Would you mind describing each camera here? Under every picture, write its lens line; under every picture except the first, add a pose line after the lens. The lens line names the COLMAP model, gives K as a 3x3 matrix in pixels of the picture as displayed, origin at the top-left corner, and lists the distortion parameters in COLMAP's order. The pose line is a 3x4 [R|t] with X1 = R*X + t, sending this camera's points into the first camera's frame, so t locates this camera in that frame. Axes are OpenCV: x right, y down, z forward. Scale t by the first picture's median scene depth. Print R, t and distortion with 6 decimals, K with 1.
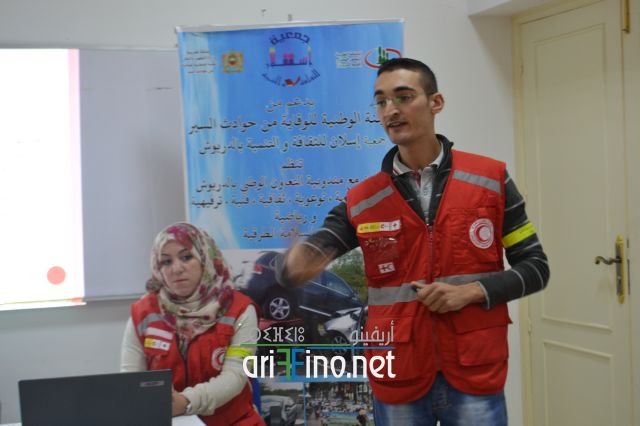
lens RADIAL K [[1119.1, 0, 335.5], [0, 1119.1, 214.2], [0, 0, 1]] dist [0.010106, -0.001745]
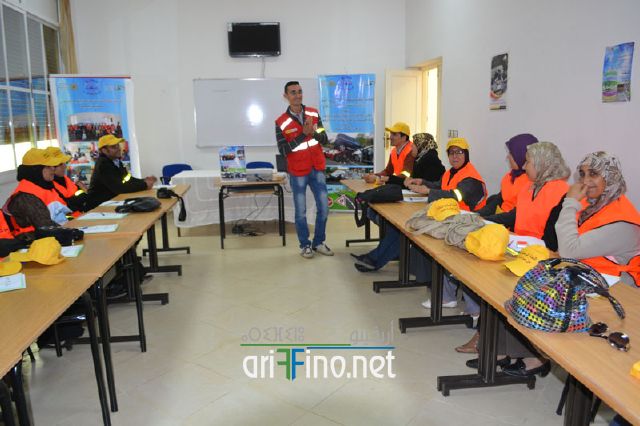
lens RADIAL K [[511.4, 0, 320.0], [0, 511.4, 213.0], [0, 0, 1]] dist [-0.078784, 0.005949]
pose [[0.976132, 0.061718, -0.208222, 0.263251], [-0.026680, 0.985586, 0.167057, 0.012054], [0.215531, -0.157514, 0.963709, -0.786220]]
